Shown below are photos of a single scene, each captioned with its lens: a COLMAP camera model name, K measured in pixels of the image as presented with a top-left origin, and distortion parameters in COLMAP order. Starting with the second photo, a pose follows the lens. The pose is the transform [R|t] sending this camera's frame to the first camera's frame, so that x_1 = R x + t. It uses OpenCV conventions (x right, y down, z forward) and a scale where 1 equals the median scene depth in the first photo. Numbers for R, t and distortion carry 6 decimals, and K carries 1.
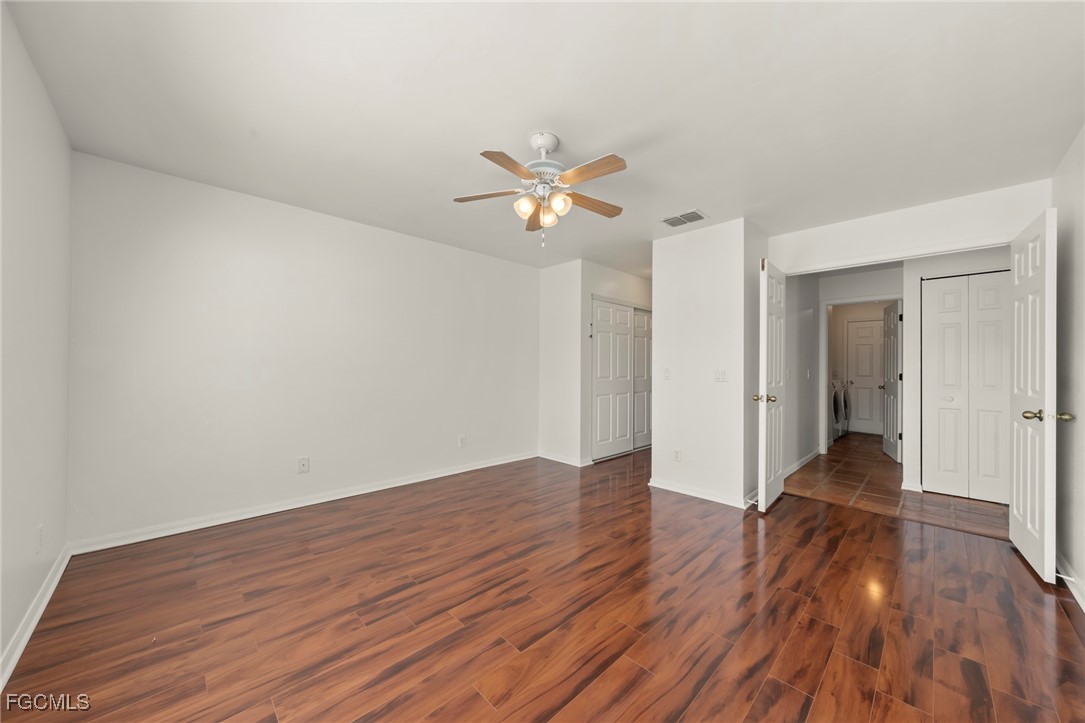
lens RADIAL K [[390.3, 0, 544.4], [0, 390.3, 363.6], [0, 0, 1]] dist [0.000106, -0.000074]
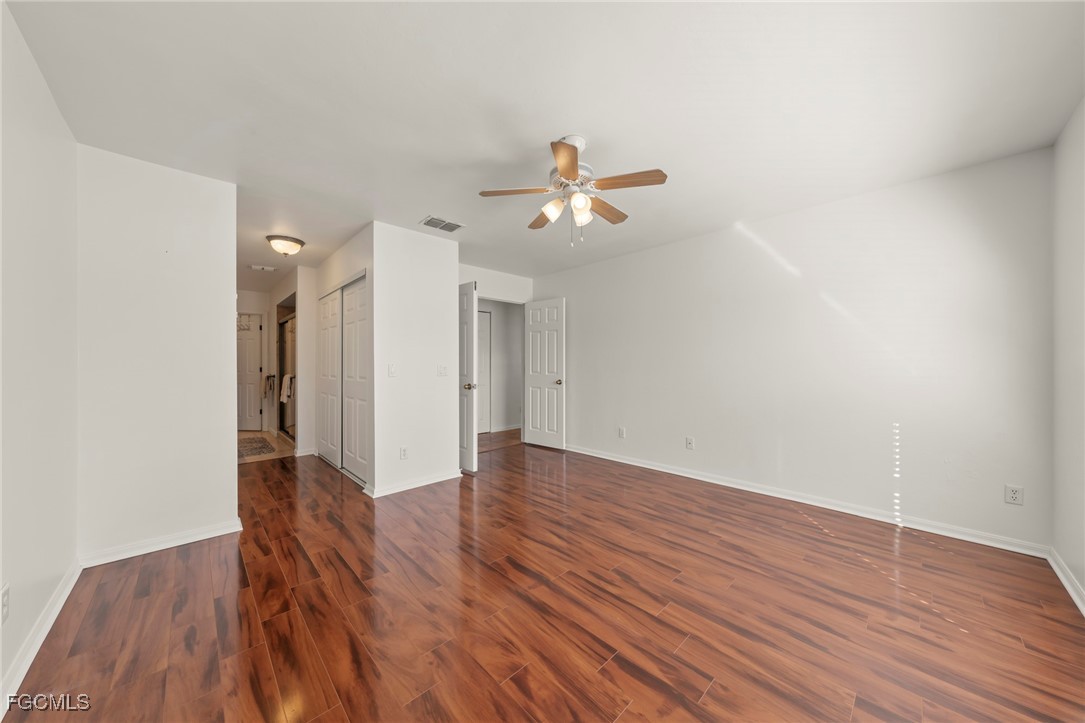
lens RADIAL K [[360.7, 0, 551.0], [0, 360.7, 363.5], [0, 0, 1]] dist [-0.002745, -0.000016]
pose [[-0.007402, -0.007890, 0.999941, -0.956539], [-0.004926, 0.999957, 0.007853, -0.000594], [-0.999960, -0.004868, -0.007441, 1.068160]]
